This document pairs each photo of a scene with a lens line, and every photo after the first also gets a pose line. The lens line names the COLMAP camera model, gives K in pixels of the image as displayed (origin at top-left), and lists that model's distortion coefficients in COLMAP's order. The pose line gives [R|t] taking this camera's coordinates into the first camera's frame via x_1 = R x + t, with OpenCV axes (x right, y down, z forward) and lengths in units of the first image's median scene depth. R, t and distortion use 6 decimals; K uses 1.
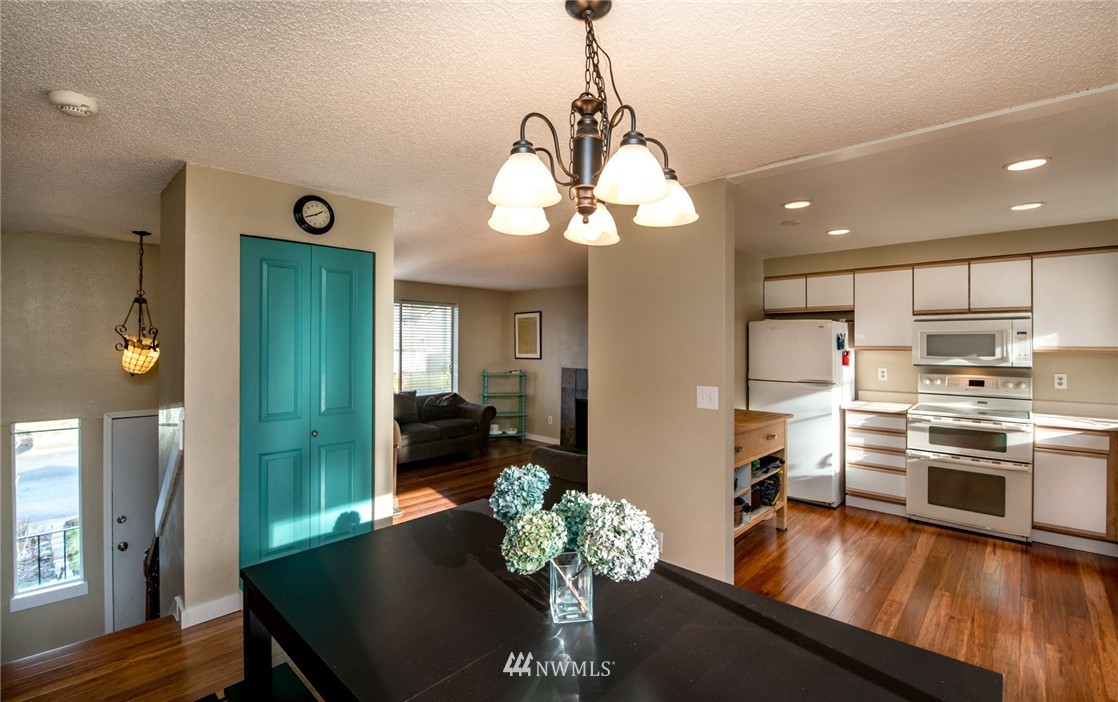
lens RADIAL K [[495.3, 0, 563.0], [0, 495.3, 340.1], [0, 0, 1]] dist [-0.002039, -0.012449]
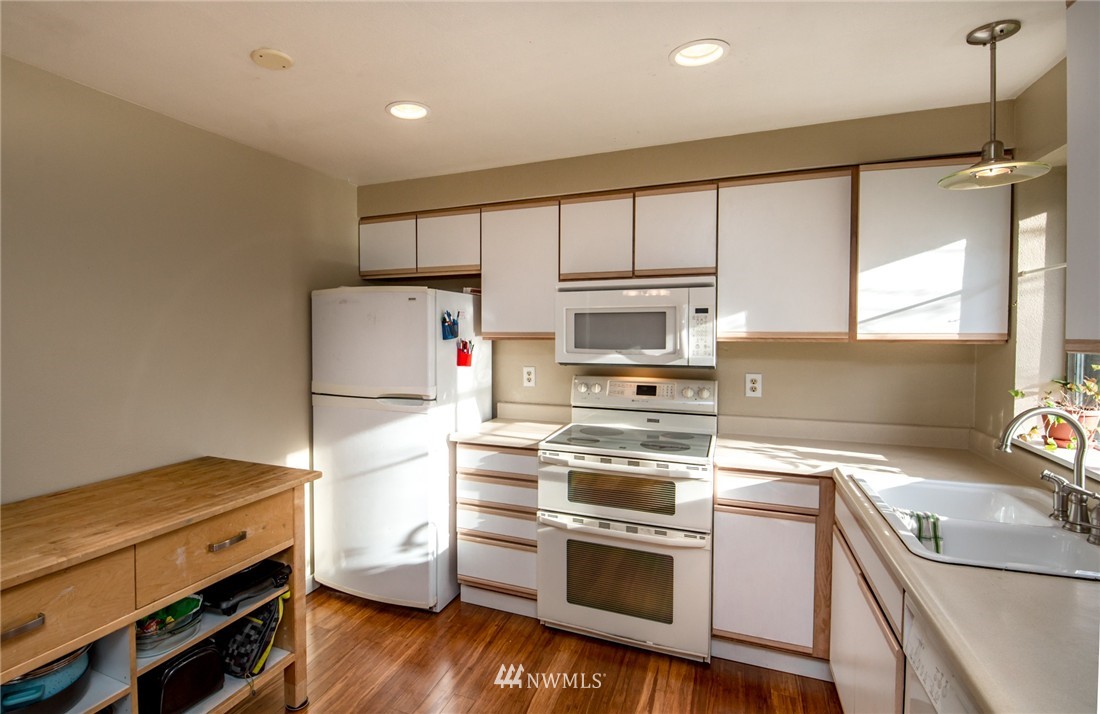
lens RADIAL K [[541.4, 0, 497.4], [0, 541.4, 343.2], [0, 0, 1]] dist [-0.010120, -0.001075]
pose [[0.942897, -0.013753, 0.332800, 0.442667], [0.002386, 0.999400, 0.034542, 0.002354], [-0.333075, -0.031775, 0.942365, 0.421169]]
